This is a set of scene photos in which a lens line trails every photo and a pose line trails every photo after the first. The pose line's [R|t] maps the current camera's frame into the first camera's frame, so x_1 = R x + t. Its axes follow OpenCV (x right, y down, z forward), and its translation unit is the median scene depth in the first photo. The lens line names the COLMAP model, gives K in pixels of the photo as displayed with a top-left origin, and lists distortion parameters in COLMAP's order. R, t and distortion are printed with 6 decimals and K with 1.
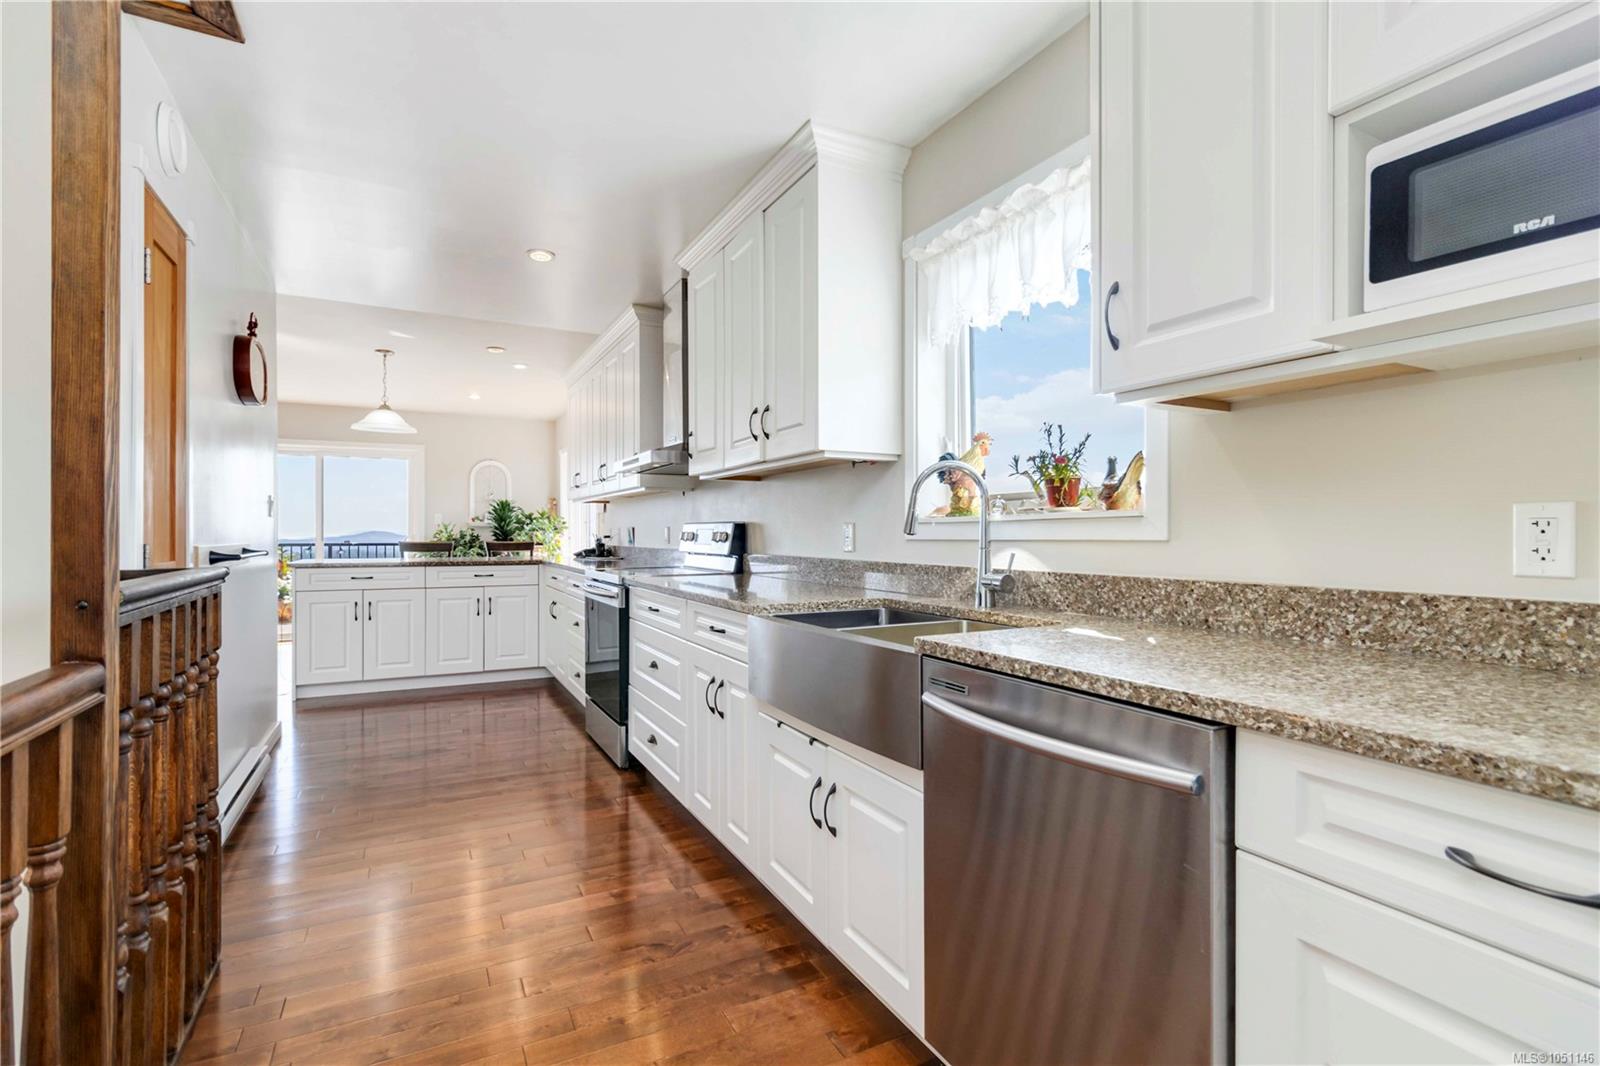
lens RADIAL K [[747.9, 0, 797.4], [0, 747.9, 525.5], [0, 0, 1]] dist [0.001171, 0.000160]
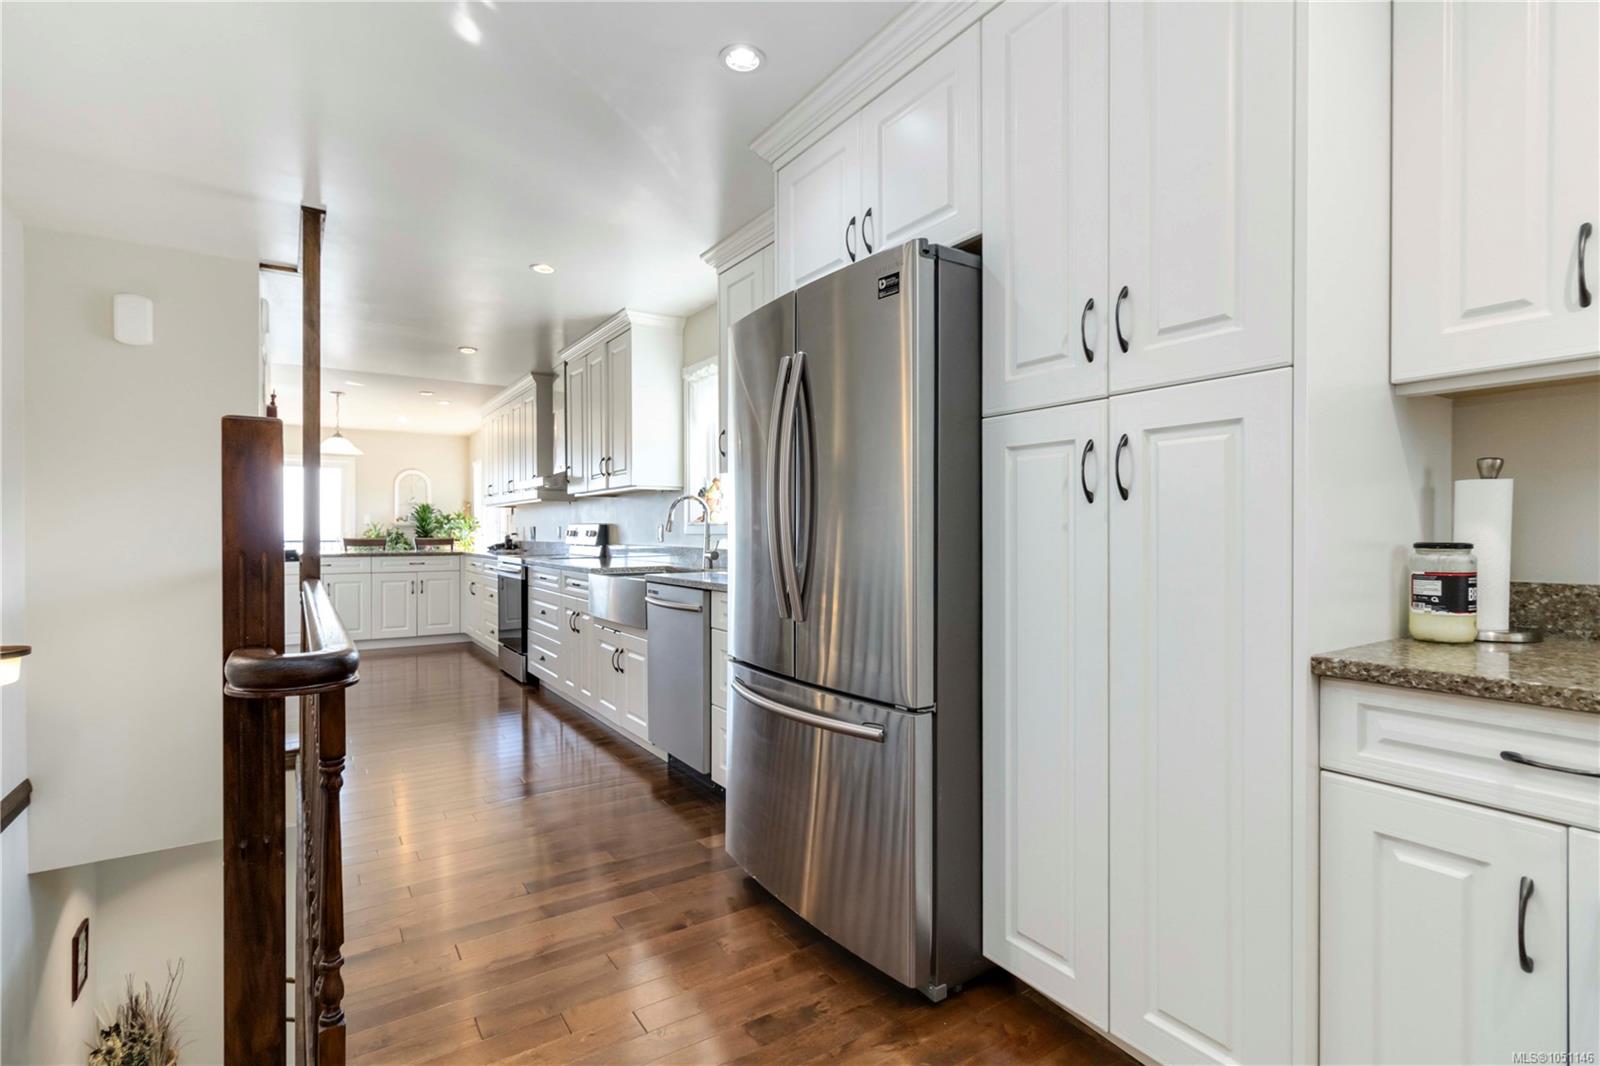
lens RADIAL K [[747.9, 0, 801.5], [0, 747.9, 524.7], [0, 0, 1]] dist [0.001171, 0.000160]
pose [[0.993360, -0.001623, 0.115034, 0.123895], [0.001292, 0.999995, 0.002953, -0.005164], [-0.115038, -0.002785, 0.993357, -0.468907]]
